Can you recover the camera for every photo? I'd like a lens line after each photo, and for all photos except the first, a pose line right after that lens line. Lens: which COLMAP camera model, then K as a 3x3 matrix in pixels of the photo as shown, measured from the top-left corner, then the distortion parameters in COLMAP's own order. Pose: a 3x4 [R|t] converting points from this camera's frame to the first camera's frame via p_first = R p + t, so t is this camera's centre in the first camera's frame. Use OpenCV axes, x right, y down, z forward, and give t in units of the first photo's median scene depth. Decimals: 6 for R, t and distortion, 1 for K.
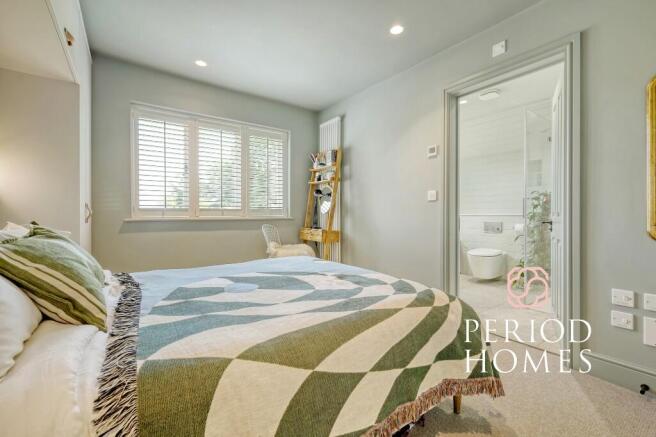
lens RADIAL K [[290.1, 0, 325.4], [0, 290.1, 218.7], [0, 0, 1]] dist [0.004175, 0.000222]
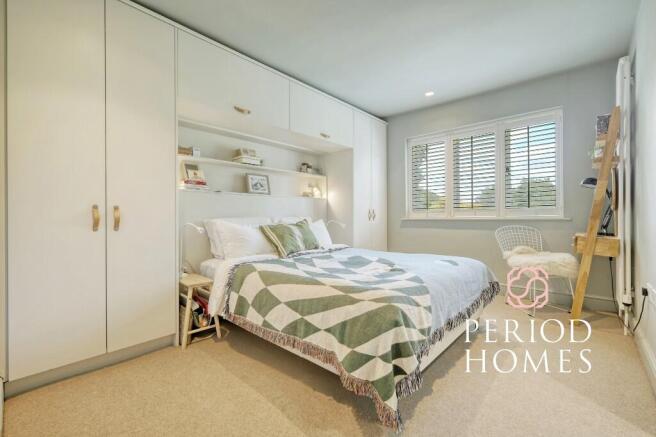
lens RADIAL K [[290.1, 0, 327.6], [0, 290.1, 216.8], [0, 0, 1]] dist [0.004175, 0.000222]
pose [[0.197401, -0.004359, -0.980313, 1.323183], [-0.002550, 0.999984, -0.004960, -0.000510], [0.980320, 0.003479, 0.197387, 0.612504]]
